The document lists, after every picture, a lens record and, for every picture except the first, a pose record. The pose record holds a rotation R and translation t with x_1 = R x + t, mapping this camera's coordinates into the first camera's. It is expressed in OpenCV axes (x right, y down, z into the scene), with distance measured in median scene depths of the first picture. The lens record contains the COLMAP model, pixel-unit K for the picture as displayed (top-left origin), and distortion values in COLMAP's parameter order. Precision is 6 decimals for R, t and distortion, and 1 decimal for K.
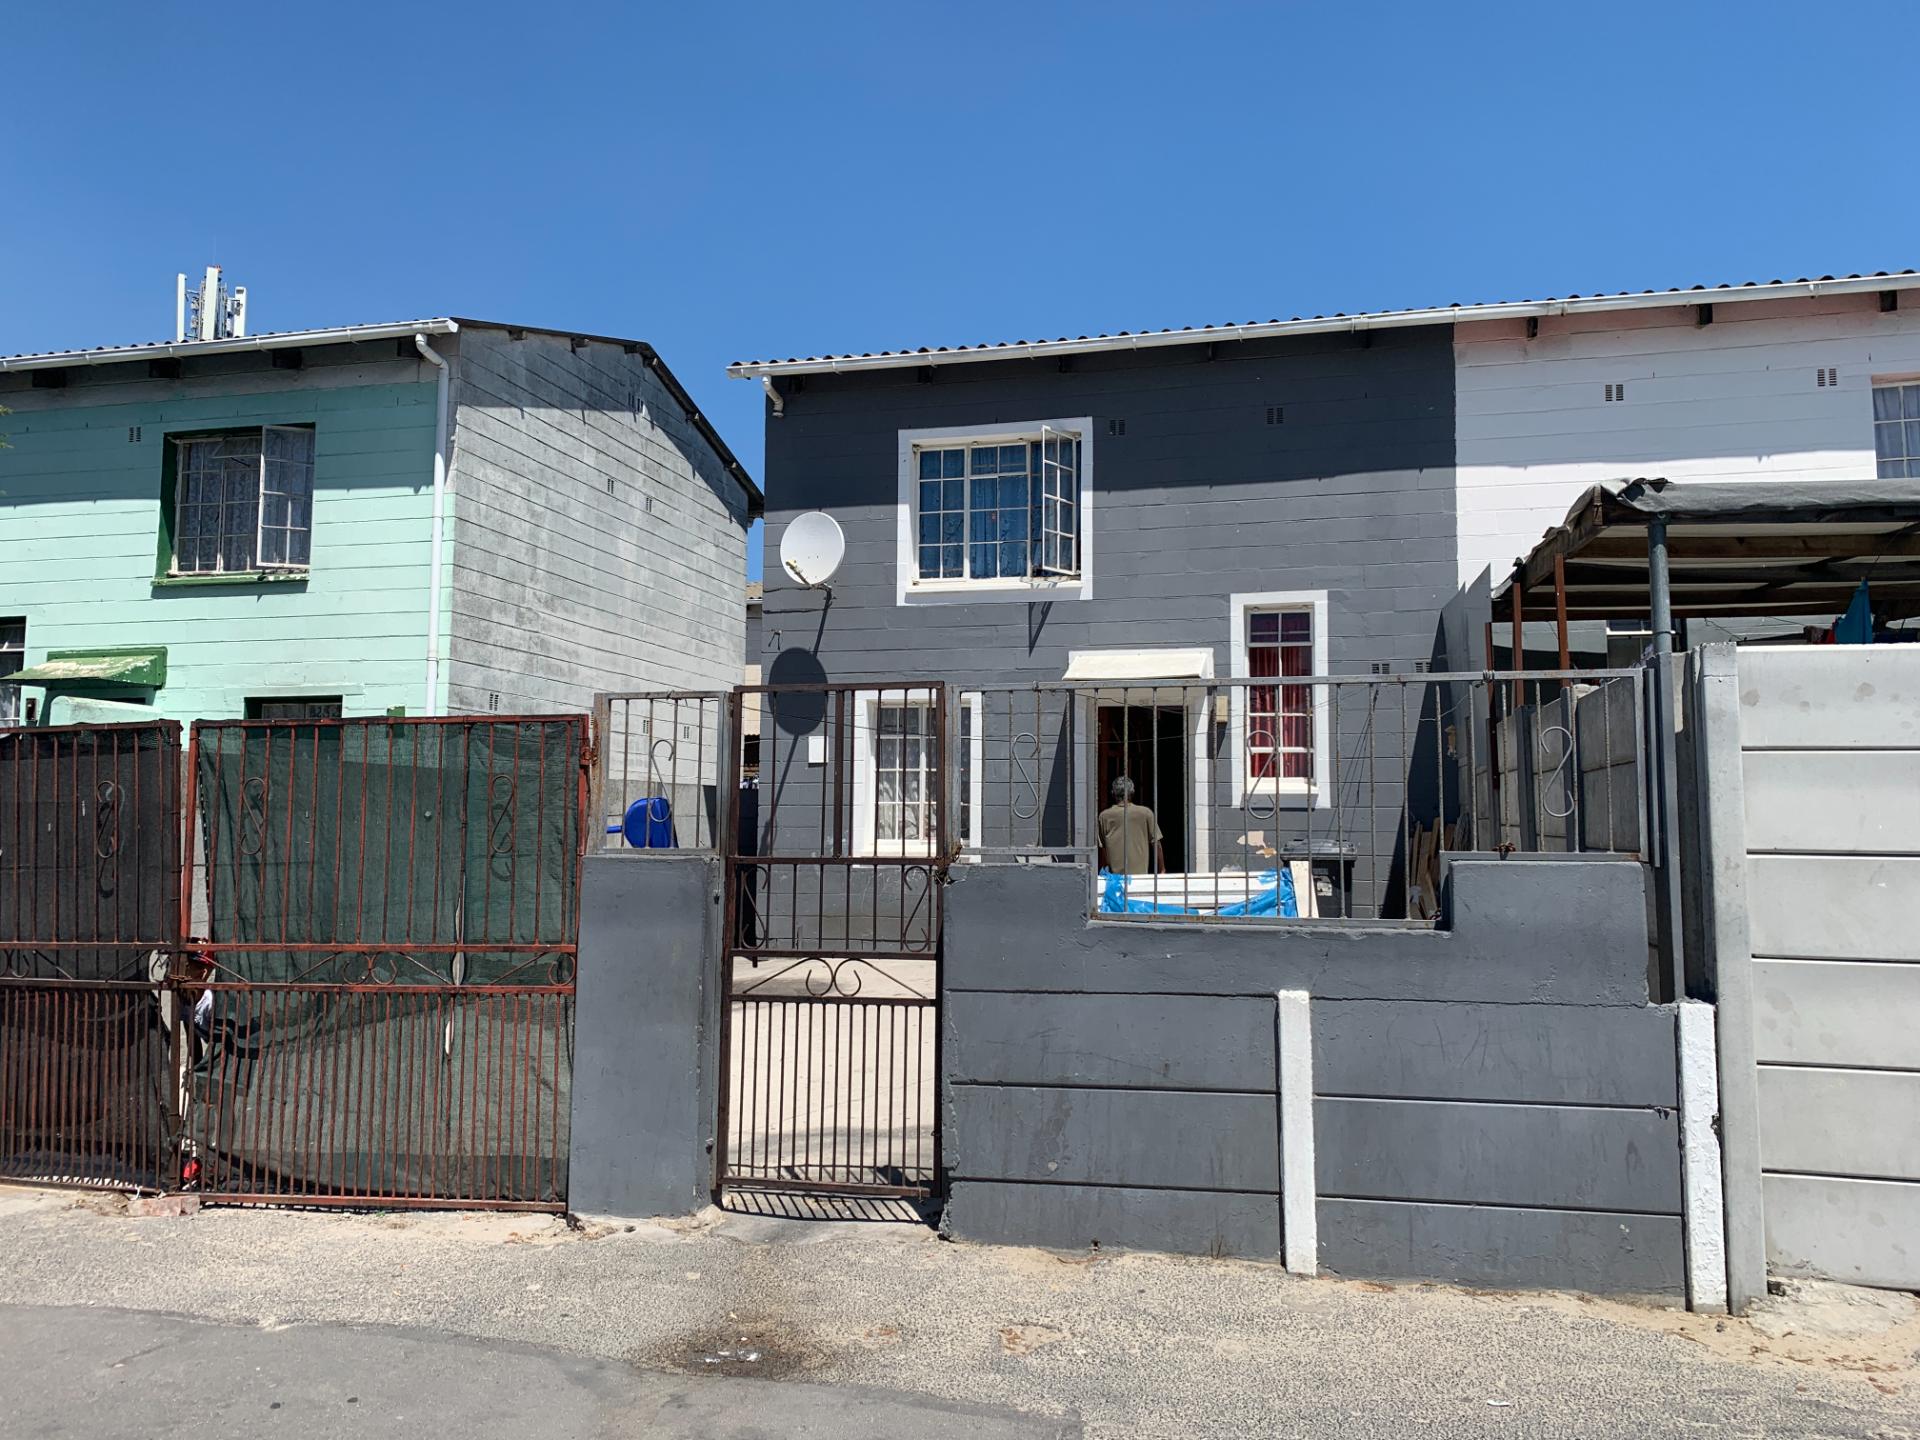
lens RADIAL K [[1452.2, 0, 956.2], [0, 1452.2, 698.0], [0, 0, 1]] dist [0.028540, -0.022759]
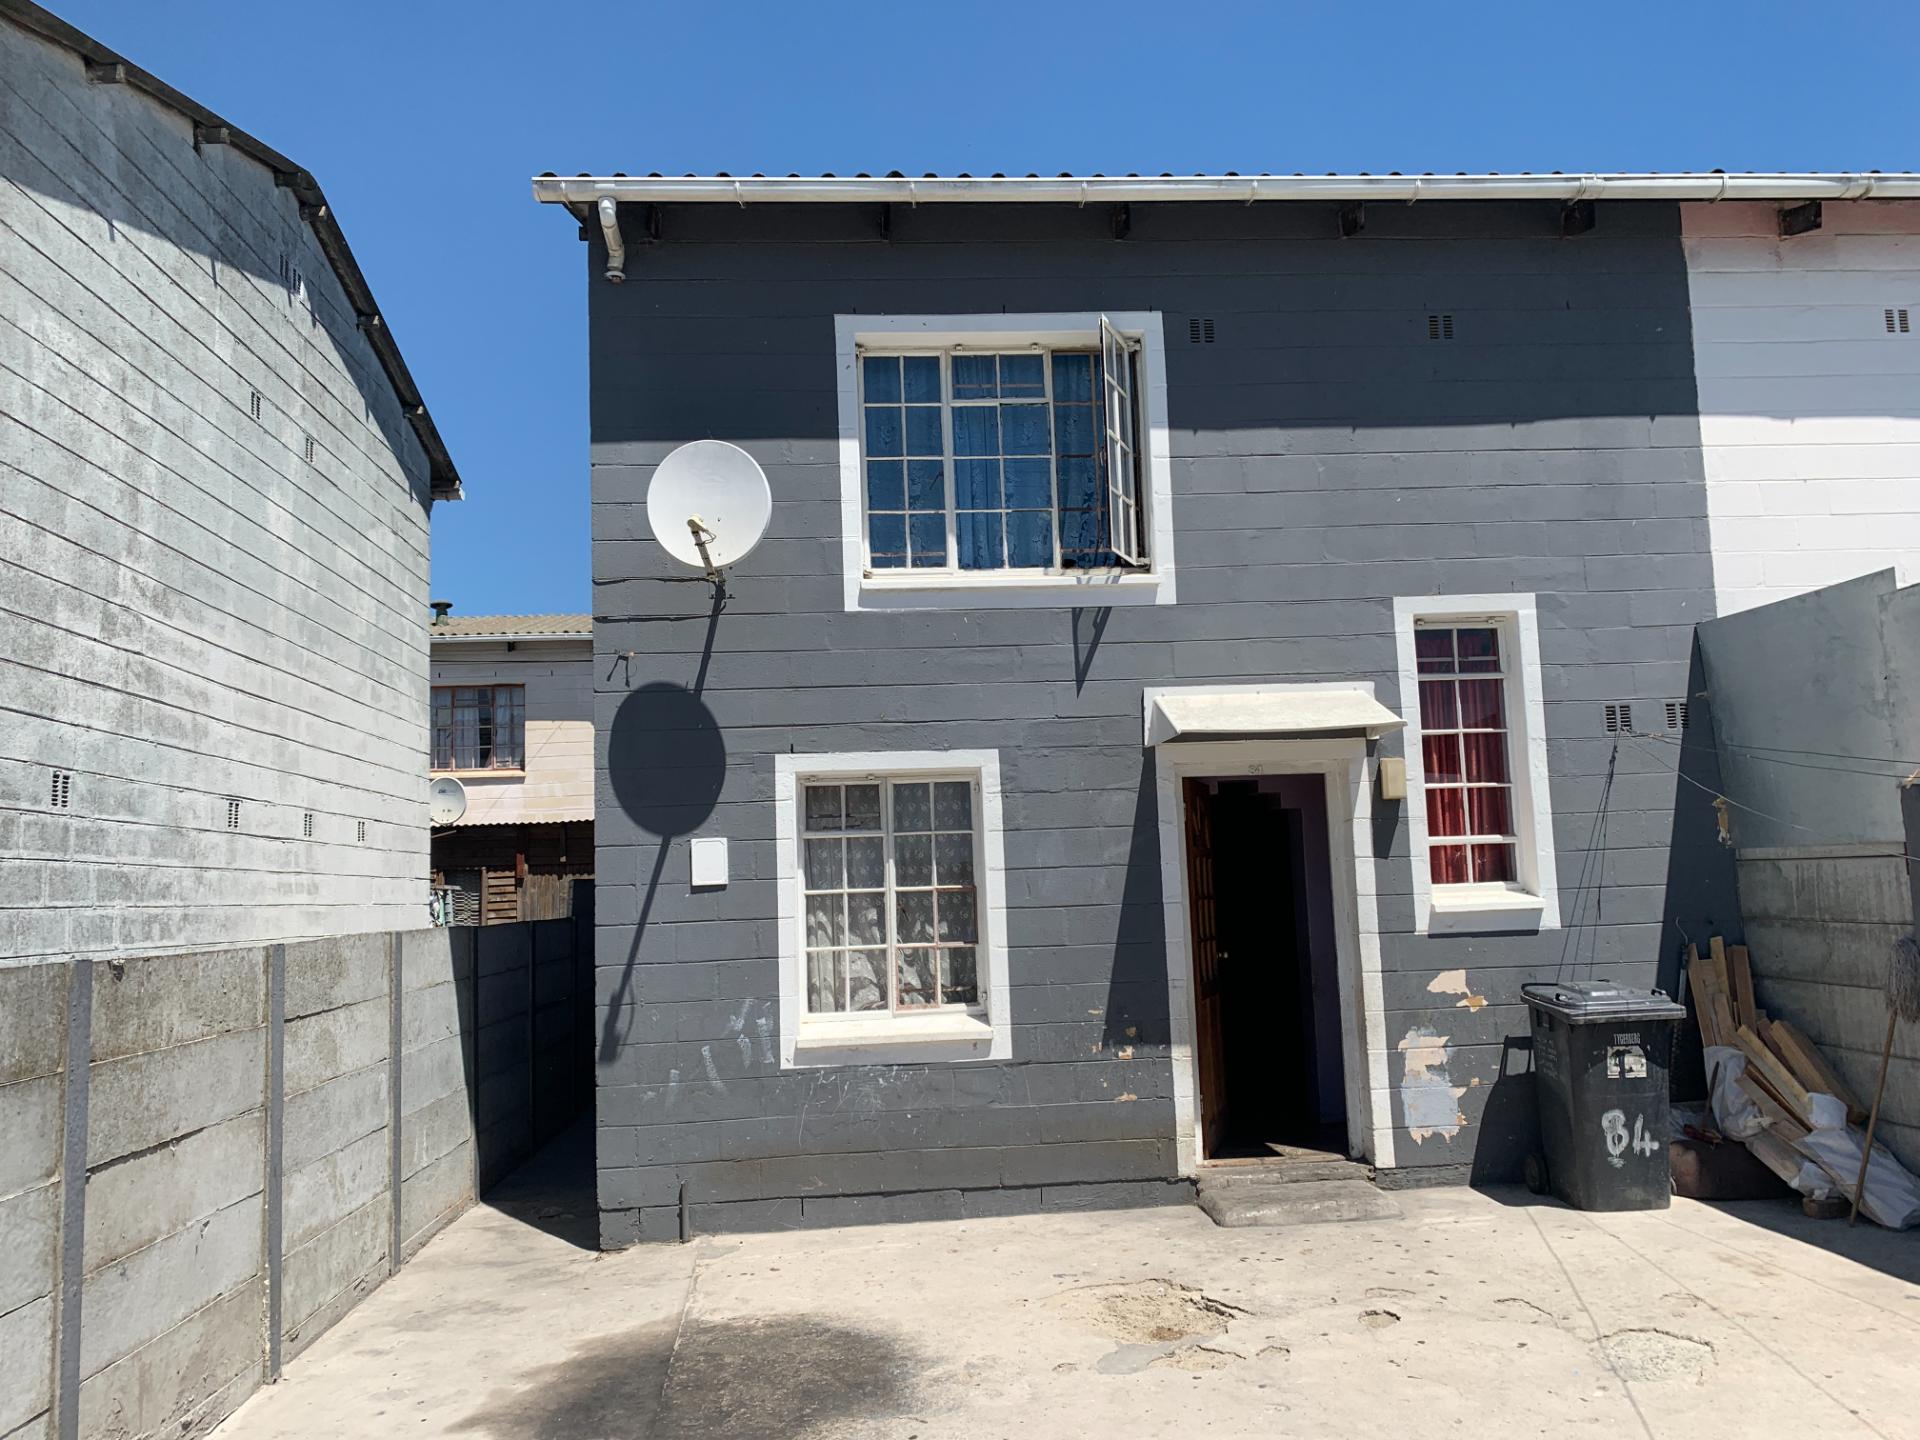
lens RADIAL K [[1463.5, 0, 958.4], [0, 1463.5, 730.1], [0, 0, 1]] dist [0.001469, 0.002641]
pose [[0.947465, -0.007417, 0.319772, -0.186273], [0.014406, 0.999706, -0.019498, -0.003463], [-0.319533, 0.023080, 0.947294, 0.428491]]
